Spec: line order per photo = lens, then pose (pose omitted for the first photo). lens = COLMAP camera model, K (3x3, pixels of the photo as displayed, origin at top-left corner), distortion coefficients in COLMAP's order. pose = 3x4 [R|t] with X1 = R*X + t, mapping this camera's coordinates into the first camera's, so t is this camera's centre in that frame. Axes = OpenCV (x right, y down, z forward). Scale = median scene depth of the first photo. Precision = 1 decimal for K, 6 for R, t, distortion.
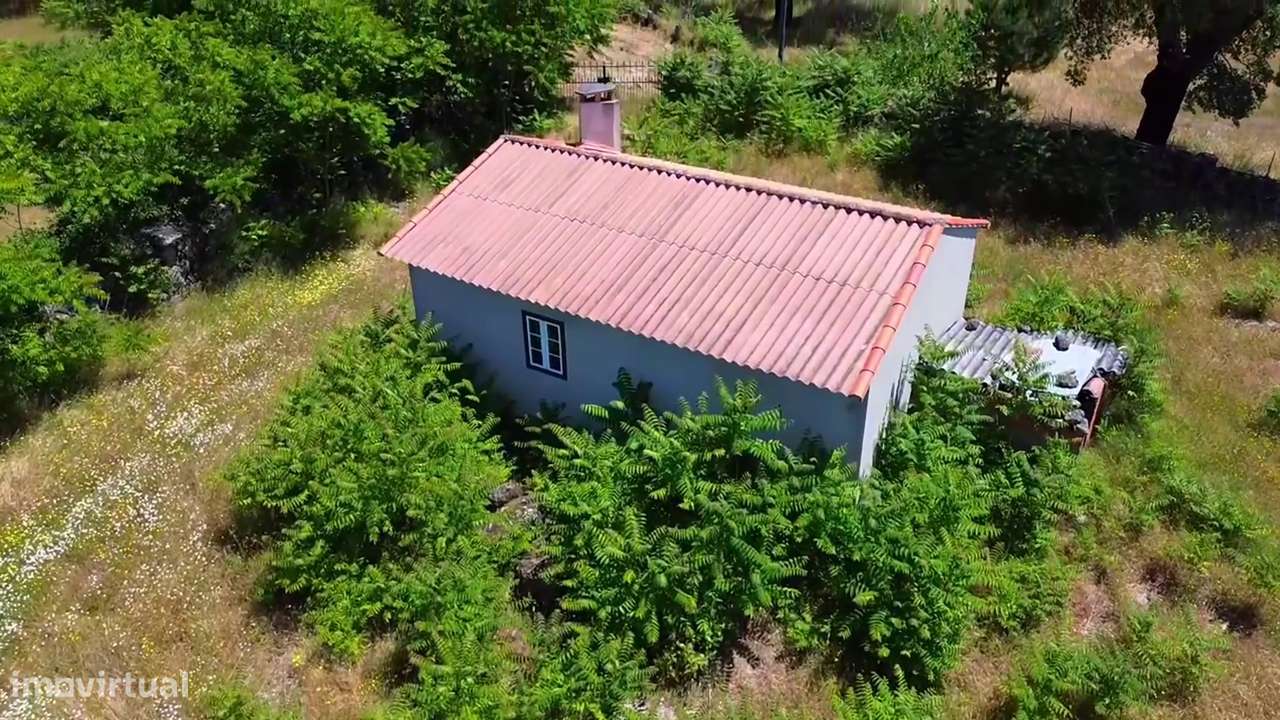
lens RADIAL K [[883.9, 0, 640.0], [0, 883.9, 360.0], [0, 0, 1]] dist [0.053254, -0.002848]
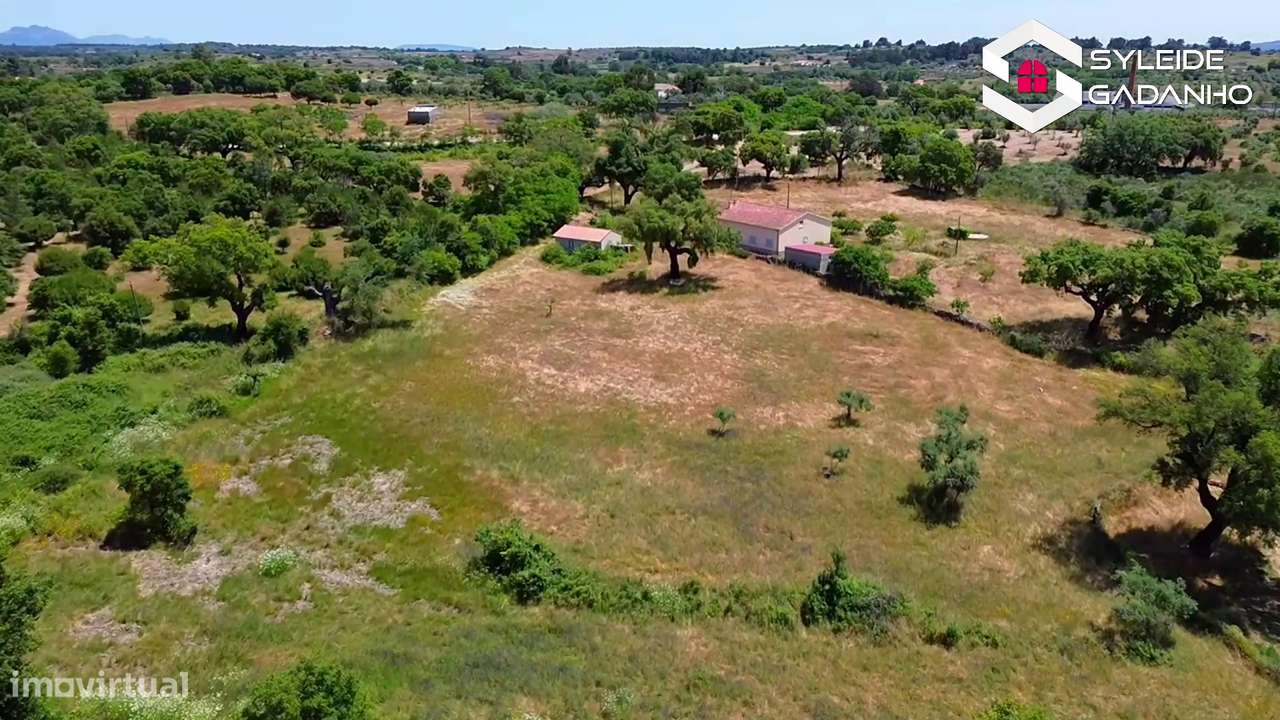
lens RADIAL K [[927.7, 0, 640.0], [0, 927.7, 360.0], [0, 0, 1]] dist [0.167386, -0.000426]
pose [[0.999752, -0.004838, 0.021759, 0.432088], [0.009358, 0.977069, -0.212716, 3.599924], [-0.020231, 0.212867, 0.976872, -9.174645]]
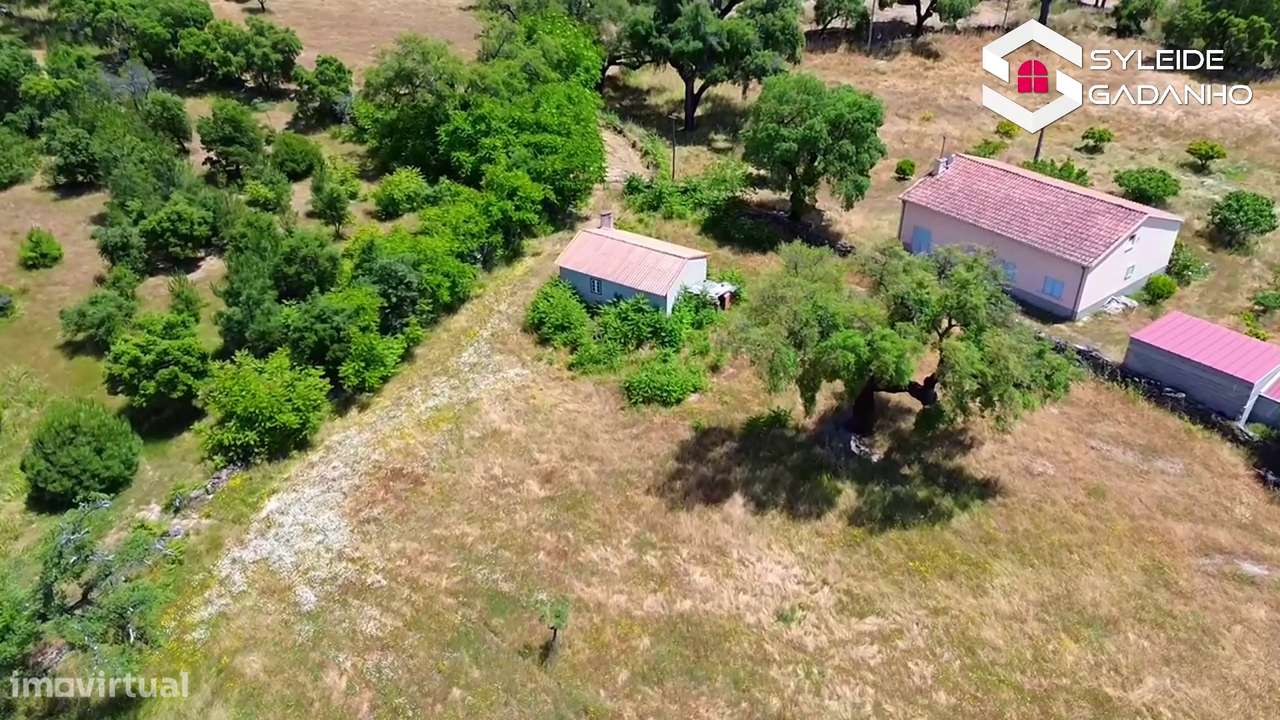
lens RADIAL K [[883.9, 0, 640.0], [0, 883.9, 360.0], [0, 0, 1]] dist [0.053254, -0.002848]
pose [[0.999600, -0.009258, 0.026725, -0.019358], [0.007931, 0.998750, 0.049359, 0.134713], [-0.027149, -0.049127, 0.998424, -3.411081]]
